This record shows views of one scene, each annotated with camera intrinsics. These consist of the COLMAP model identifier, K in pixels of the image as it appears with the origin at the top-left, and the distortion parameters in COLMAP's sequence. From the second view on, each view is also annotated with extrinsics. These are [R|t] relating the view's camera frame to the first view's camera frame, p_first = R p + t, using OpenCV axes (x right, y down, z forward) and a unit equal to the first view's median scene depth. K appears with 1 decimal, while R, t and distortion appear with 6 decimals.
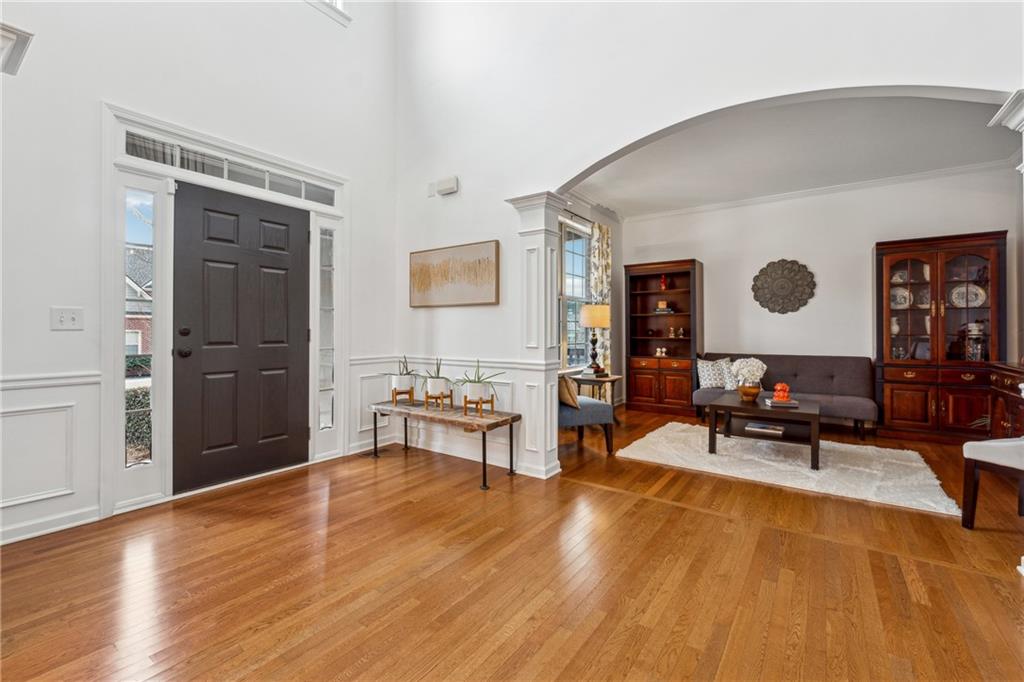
lens RADIAL K [[435.8, 0, 509.5], [0, 435.8, 338.5], [0, 0, 1]] dist [-0.007835, 0.000541]
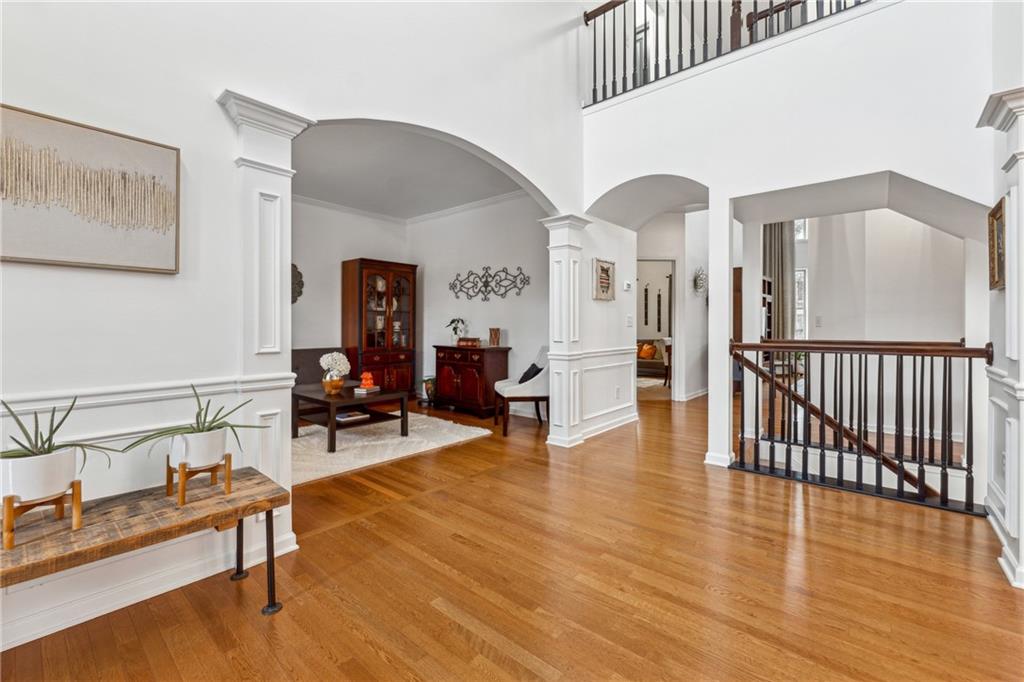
lens RADIAL K [[435.8, 0, 508.0], [0, 435.8, 330.6], [0, 0, 1]] dist [-0.007835, 0.000541]
pose [[0.084495, -0.008640, 0.996386, -0.544214], [0.018317, 0.999807, 0.007117, -0.008812], [-0.996256, 0.017649, 0.084637, 0.612046]]
